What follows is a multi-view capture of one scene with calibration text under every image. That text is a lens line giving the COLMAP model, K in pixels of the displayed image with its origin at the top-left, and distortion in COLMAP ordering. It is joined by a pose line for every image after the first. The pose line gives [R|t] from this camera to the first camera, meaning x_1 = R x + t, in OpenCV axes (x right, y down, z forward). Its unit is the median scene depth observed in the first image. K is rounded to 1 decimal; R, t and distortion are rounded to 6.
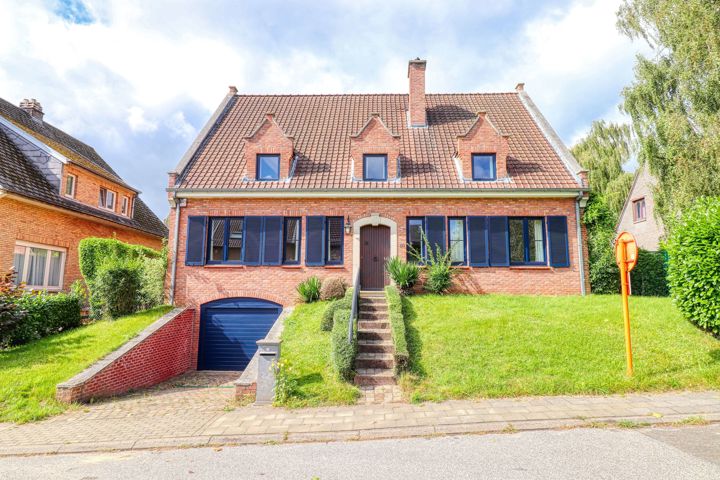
lens RADIAL K [[444.3, 0, 360.0], [0, 444.3, 240.0], [0, 0, 1]] dist [0.000594, 0.000257]
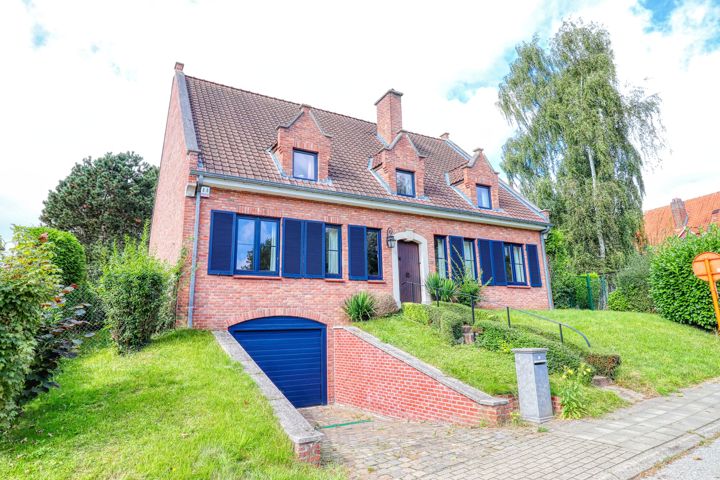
lens RADIAL K [[430.9, 0, 360.0], [0, 430.9, 240.0], [0, 0, 1]] dist [-0.000322, -0.000182]
pose [[0.847784, 0.077663, 0.524624, -0.560044], [-0.034681, 0.995221, -0.091285, 0.056624], [-0.529206, 0.059196, 0.846426, 0.246138]]
